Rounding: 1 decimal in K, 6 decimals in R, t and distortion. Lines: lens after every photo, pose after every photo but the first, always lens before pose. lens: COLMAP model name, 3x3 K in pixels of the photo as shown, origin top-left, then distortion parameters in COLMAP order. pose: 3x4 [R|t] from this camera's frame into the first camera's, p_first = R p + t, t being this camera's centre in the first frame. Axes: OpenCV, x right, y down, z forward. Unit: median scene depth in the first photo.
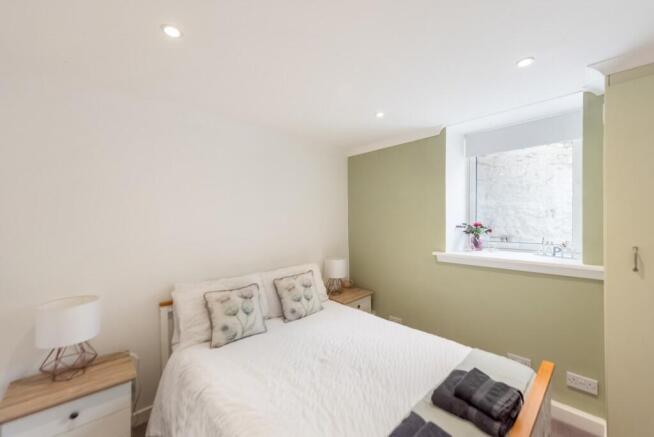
lens RADIAL K [[256.2, 0, 327.6], [0, 256.2, 220.2], [0, 0, 1]] dist [0.002479, 0.000520]
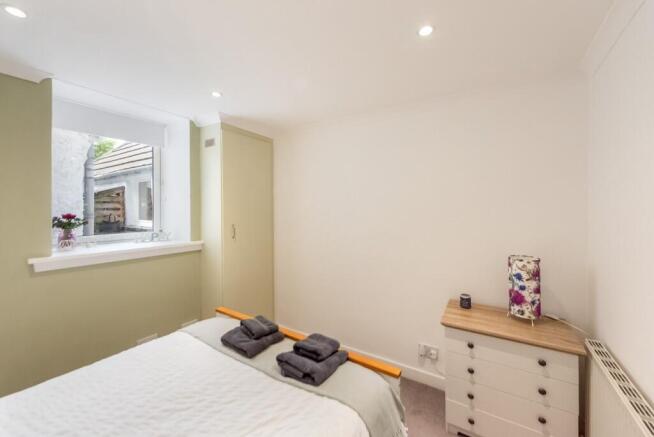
lens RADIAL K [[256.2, 0, 327.9], [0, 256.2, 213.0], [0, 0, 1]] dist [0.002479, 0.000520]
pose [[-0.250459, -0.003308, 0.968122, -0.454778], [0.004780, 0.999978, 0.004653, 0.008103], [-0.968116, 0.005793, -0.250437, 0.490995]]
